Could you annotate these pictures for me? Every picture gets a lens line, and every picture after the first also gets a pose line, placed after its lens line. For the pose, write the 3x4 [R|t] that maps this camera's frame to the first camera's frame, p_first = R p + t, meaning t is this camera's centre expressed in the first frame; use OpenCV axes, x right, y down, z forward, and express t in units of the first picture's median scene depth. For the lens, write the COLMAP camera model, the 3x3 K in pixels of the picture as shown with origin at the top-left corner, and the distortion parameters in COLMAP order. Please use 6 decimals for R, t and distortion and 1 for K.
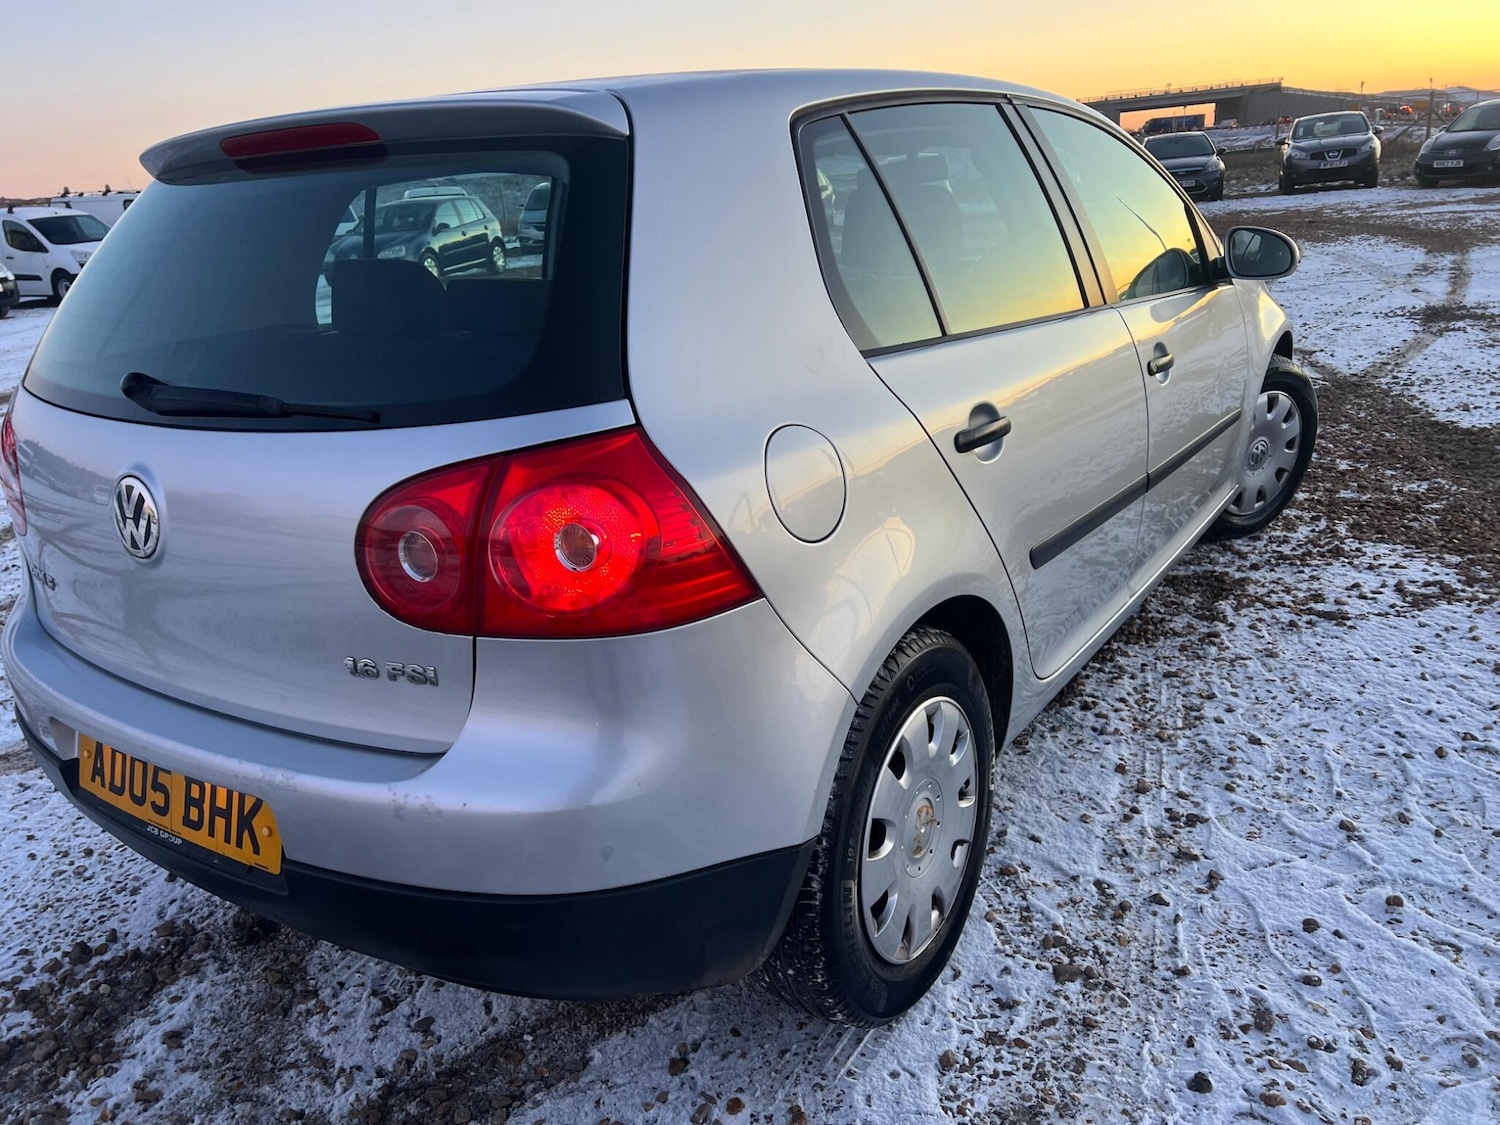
lens RADIAL K [[1145.0, 0, 735.2], [0, 1145.0, 571.6], [0, 0, 1]] dist [0.060556, -0.066213]
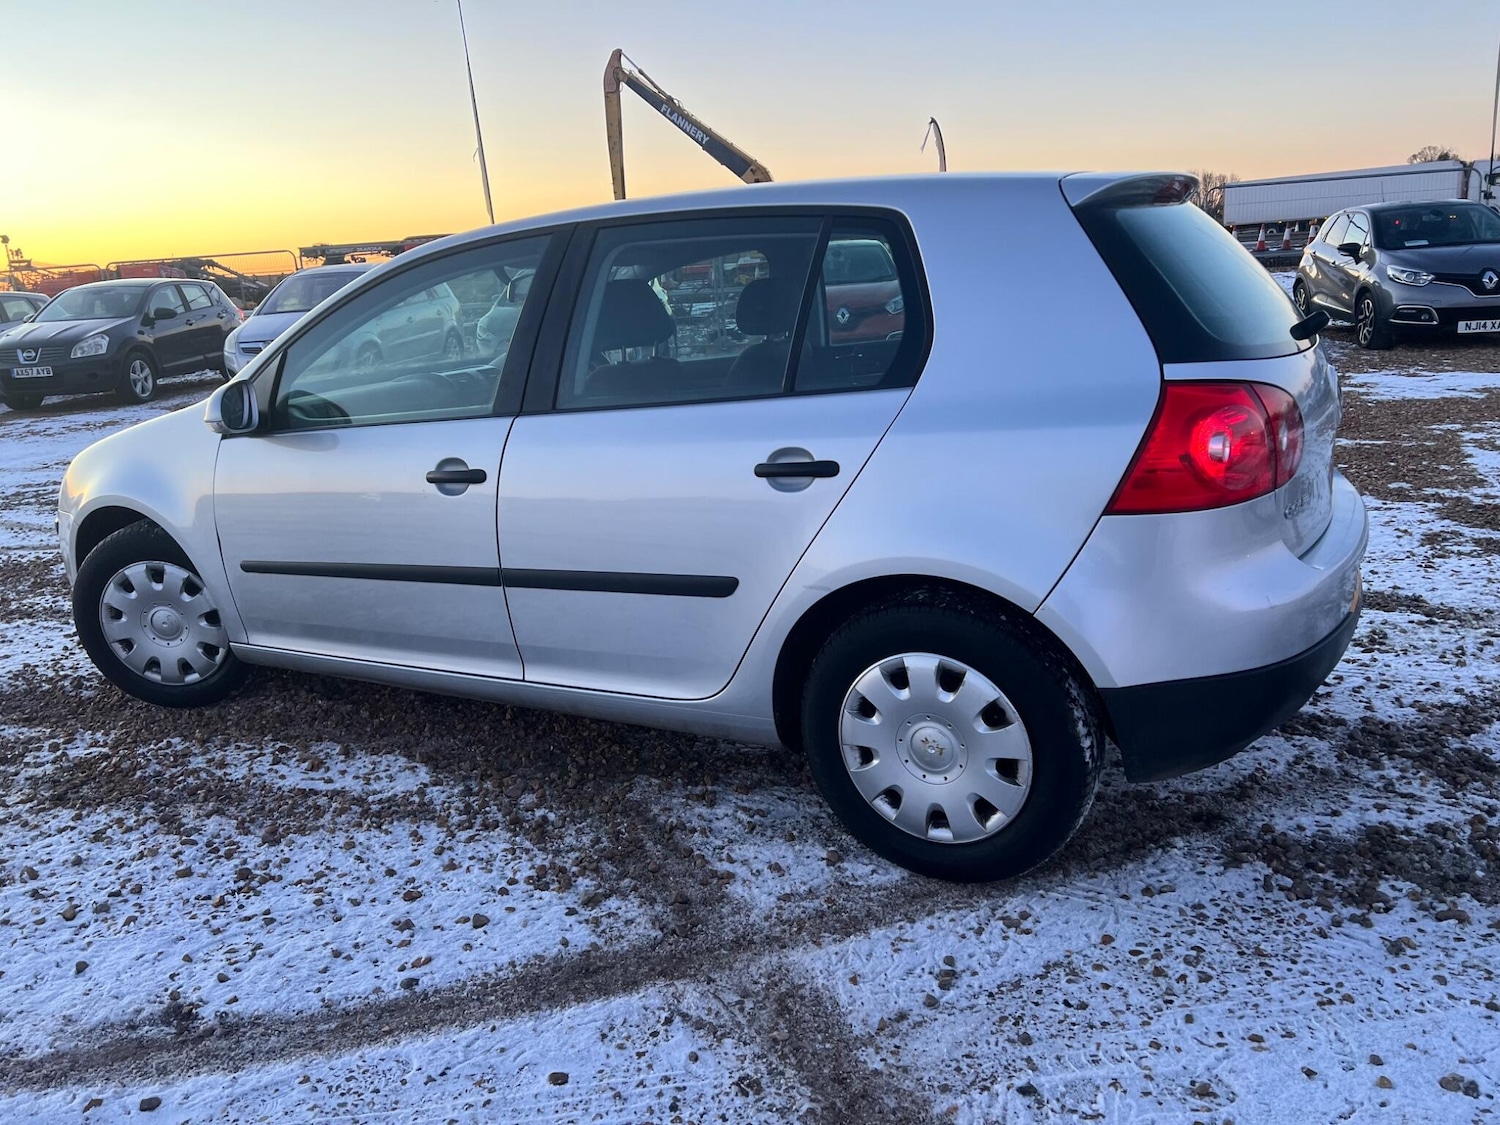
lens RADIAL K [[1145.0, 0, 741.5], [0, 1145.0, 552.5], [0, 0, 1]] dist [0.060556, -0.066213]
pose [[-0.081438, -0.164731, 0.982971, -1.722226], [0.398821, 0.898459, 0.183610, -0.395662], [-0.913405, 0.406982, -0.007470, 1.534375]]
